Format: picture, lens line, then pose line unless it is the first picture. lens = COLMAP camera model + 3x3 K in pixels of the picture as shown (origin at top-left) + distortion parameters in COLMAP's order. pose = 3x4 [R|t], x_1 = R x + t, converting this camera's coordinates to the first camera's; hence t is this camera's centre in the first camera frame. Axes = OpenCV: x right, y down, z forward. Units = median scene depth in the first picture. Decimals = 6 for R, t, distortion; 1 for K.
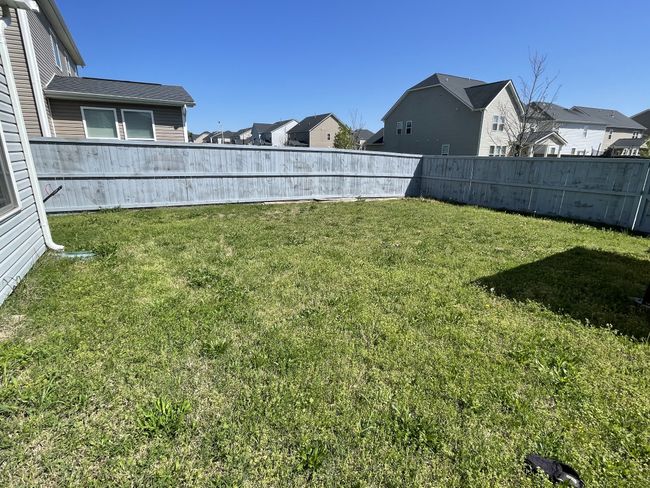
lens RADIAL K [[323.4, 0, 326.1], [0, 323.4, 245.4], [0, 0, 1]] dist [0.002455, 0.000314]
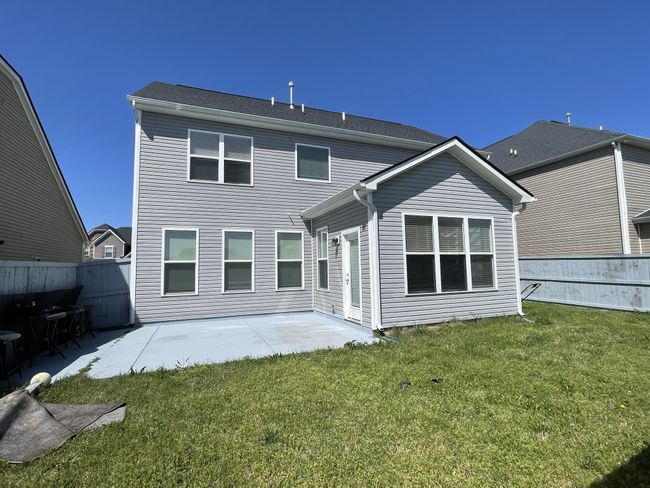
lens RADIAL K [[323.4, 0, 325.6], [0, 323.4, 243.3], [0, 0, 1]] dist [0.002455, 0.000314]
pose [[-0.159107, -0.082342, -0.983822, 0.682035], [-0.252986, 0.966643, -0.039990, -0.018681], [0.954297, 0.242531, -0.174631, 0.076102]]
